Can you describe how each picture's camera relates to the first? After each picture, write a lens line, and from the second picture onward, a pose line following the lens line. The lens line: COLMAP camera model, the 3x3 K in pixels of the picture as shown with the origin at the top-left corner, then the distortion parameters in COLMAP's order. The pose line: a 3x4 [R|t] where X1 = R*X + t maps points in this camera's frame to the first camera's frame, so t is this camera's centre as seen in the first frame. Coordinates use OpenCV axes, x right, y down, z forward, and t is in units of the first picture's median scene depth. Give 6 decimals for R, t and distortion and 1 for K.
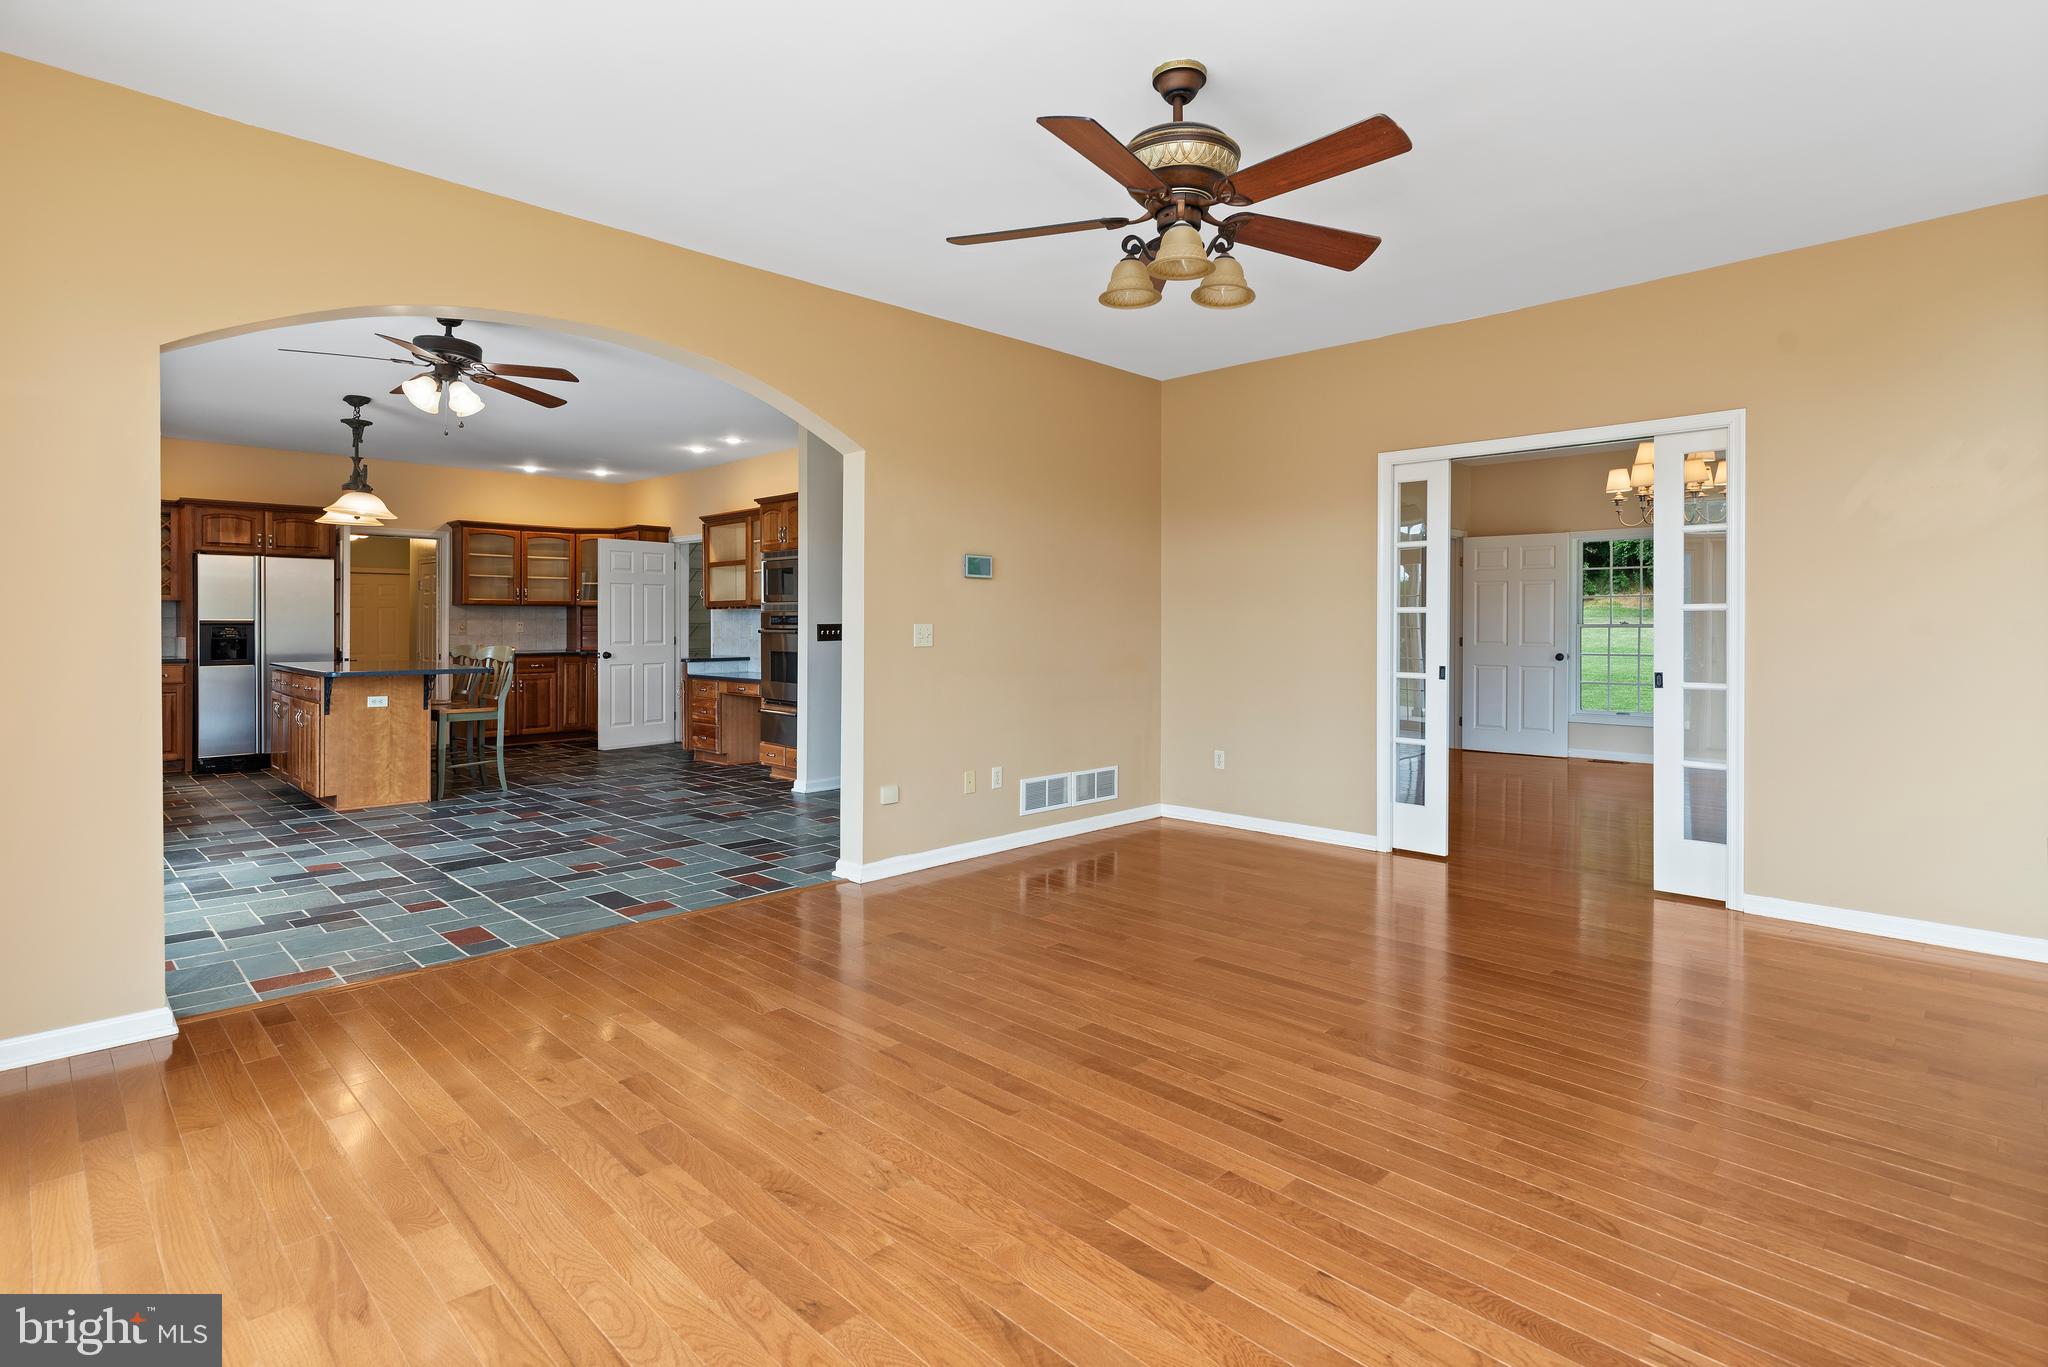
lens RADIAL K [[1006.4, 0, 1025.7], [0, 1006.4, 626.6], [0, 0, 1]] dist [0.002728, -0.001067]
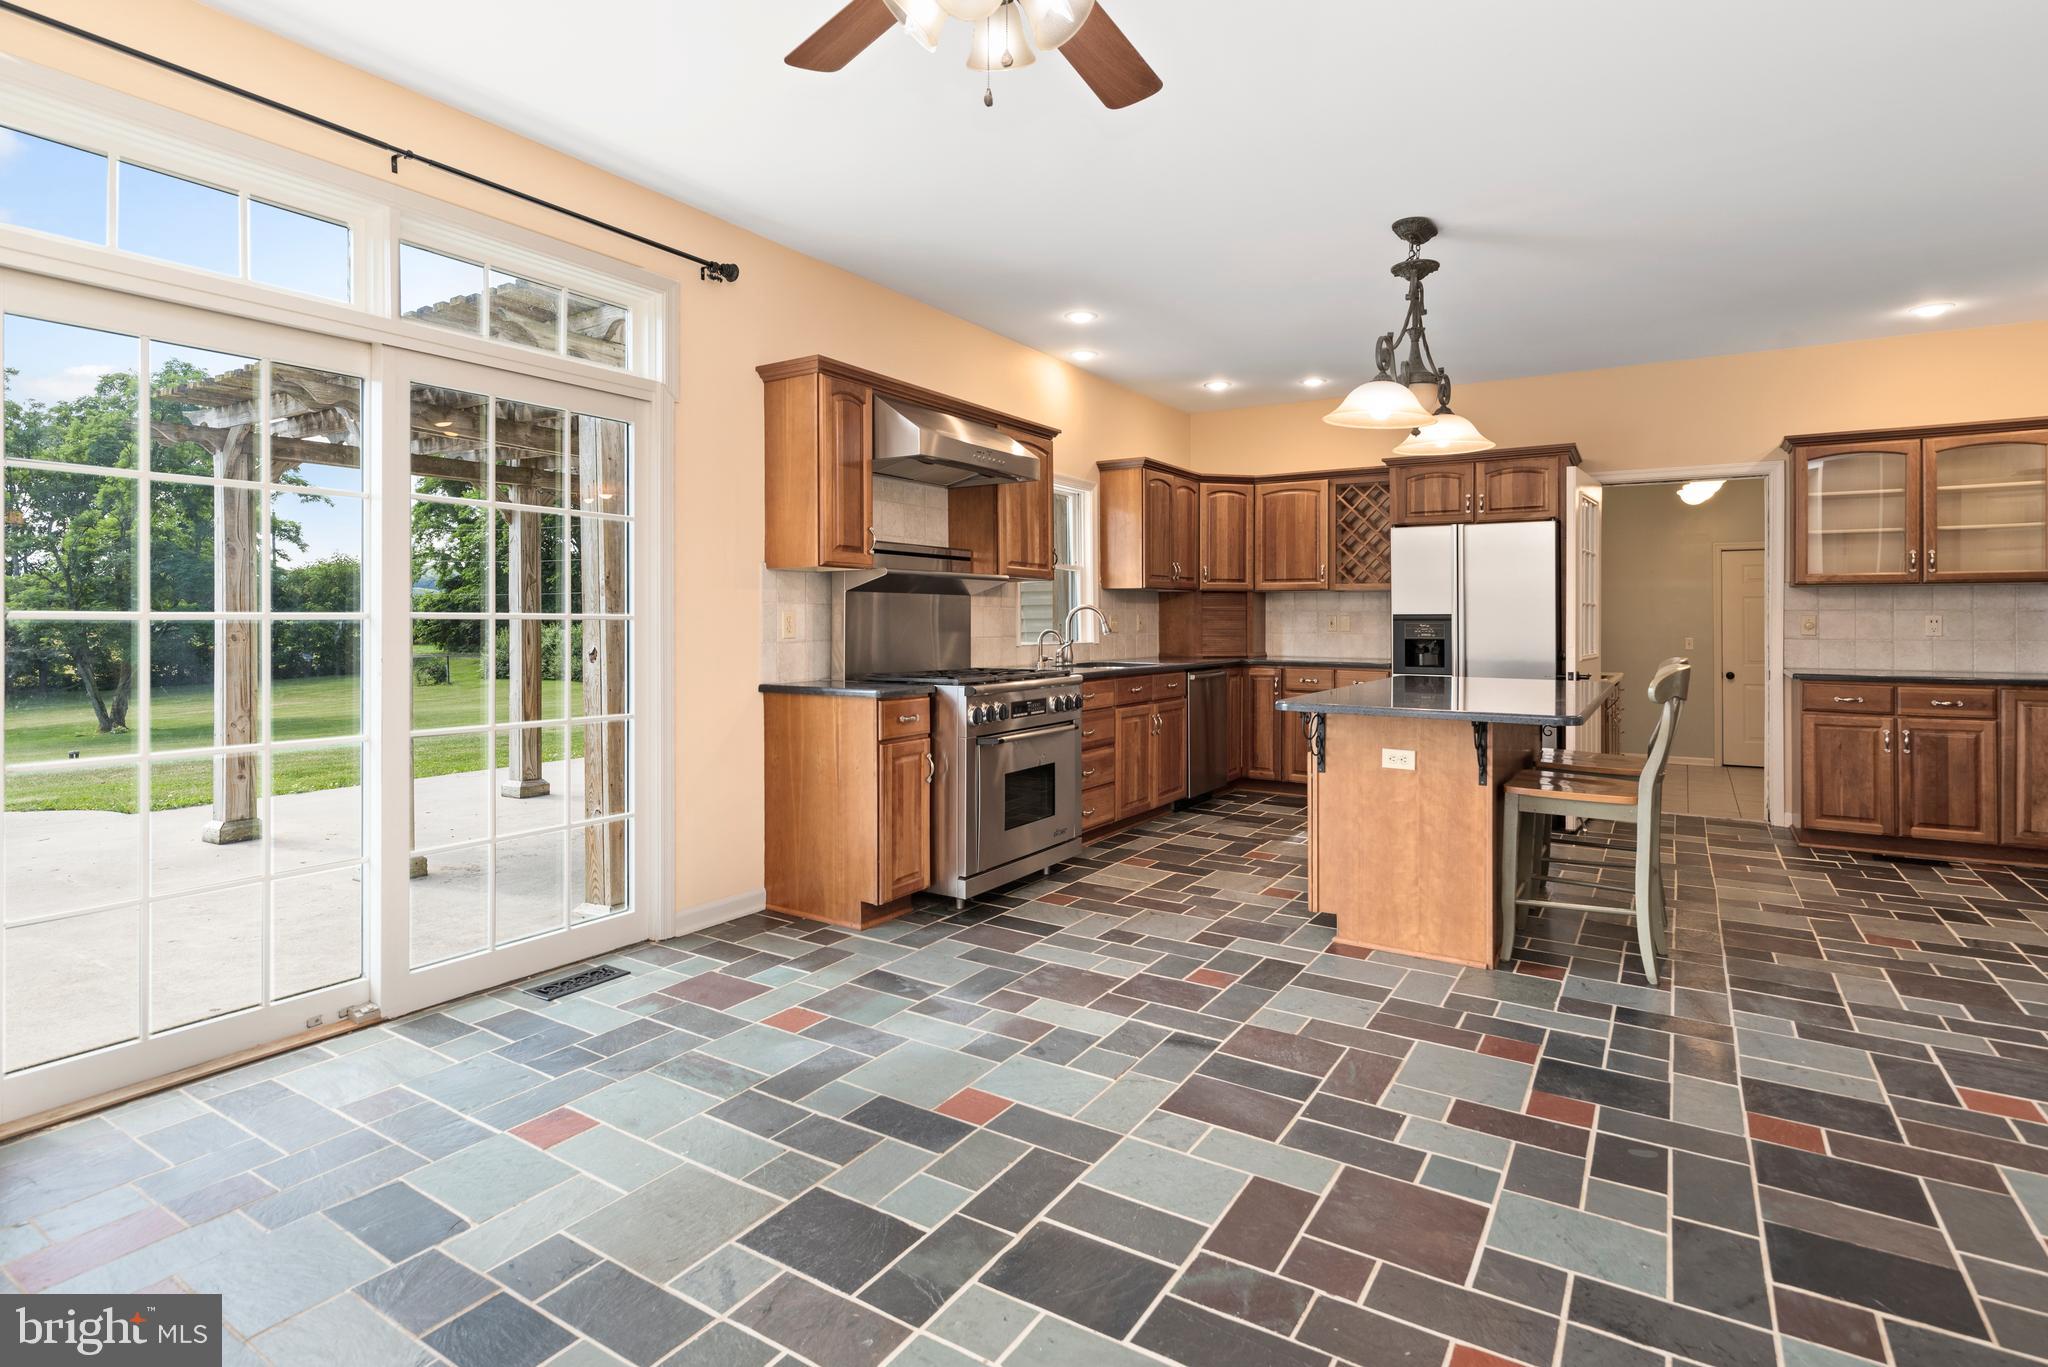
lens RADIAL K [[1006.4, 0, 1060.4], [0, 1006.4, 615.6], [0, 0, 1]] dist [0.002728, -0.001067]
pose [[0.231002, -0.004507, -0.972943, -0.125786], [-0.004780, 0.999972, -0.005767, 0.000679], [0.972942, 0.005983, 0.230974, 0.560212]]
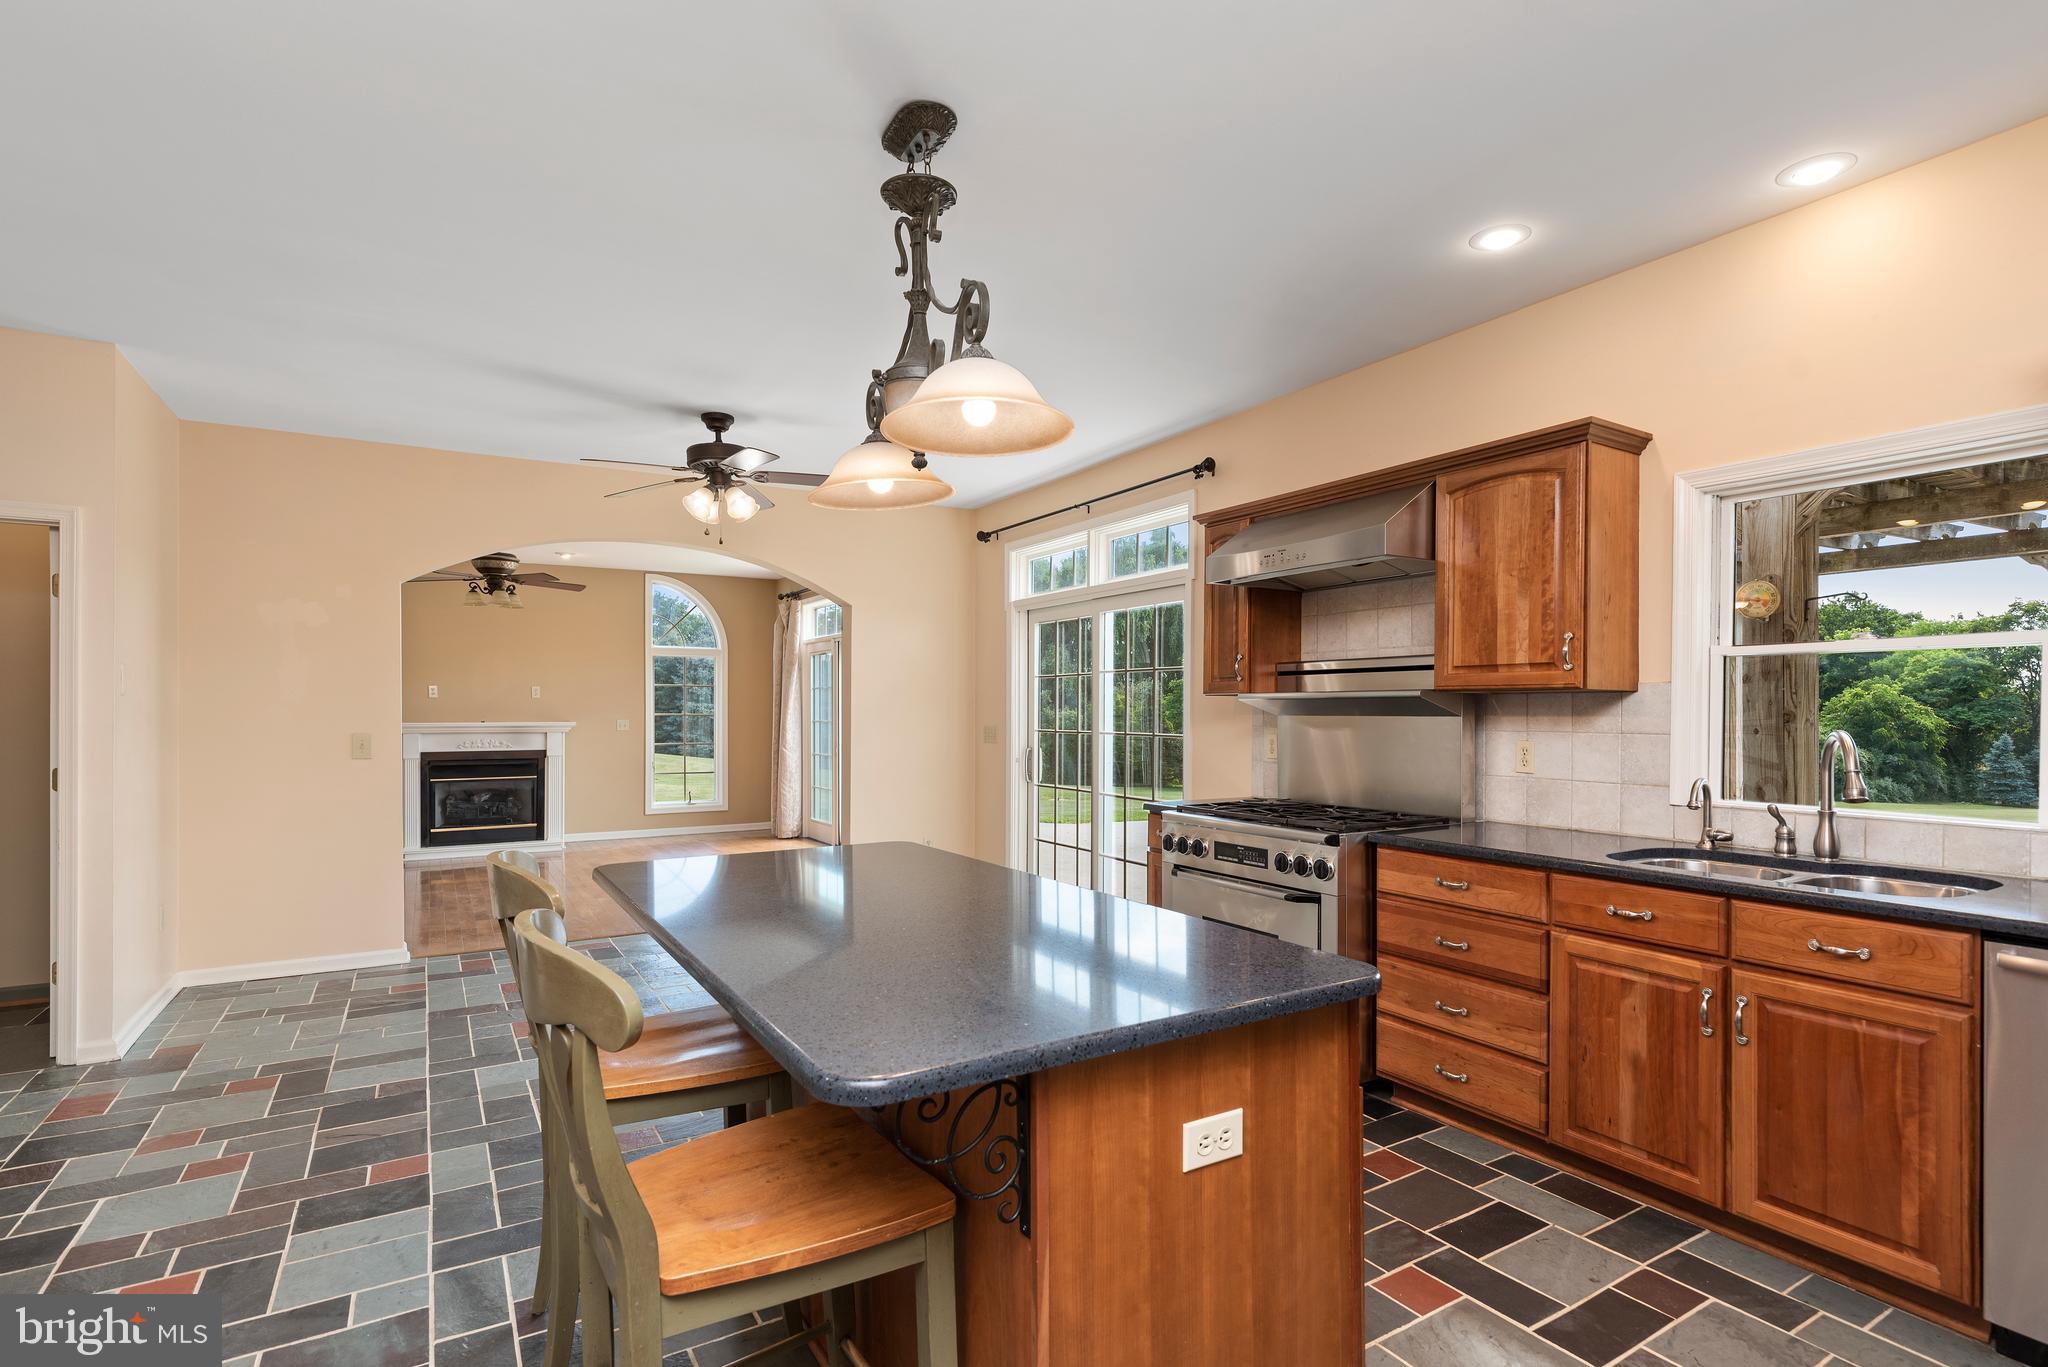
lens RADIAL K [[1006.4, 0, 1042.8], [0, 1006.4, 717.5], [0, 0, 1]] dist [0.002728, -0.001067]
pose [[-0.974351, -0.002560, 0.225017, -0.657102], [0.000221, 0.999924, 0.012334, -0.019847], [-0.225032, 0.012067, -0.974277, 1.118725]]
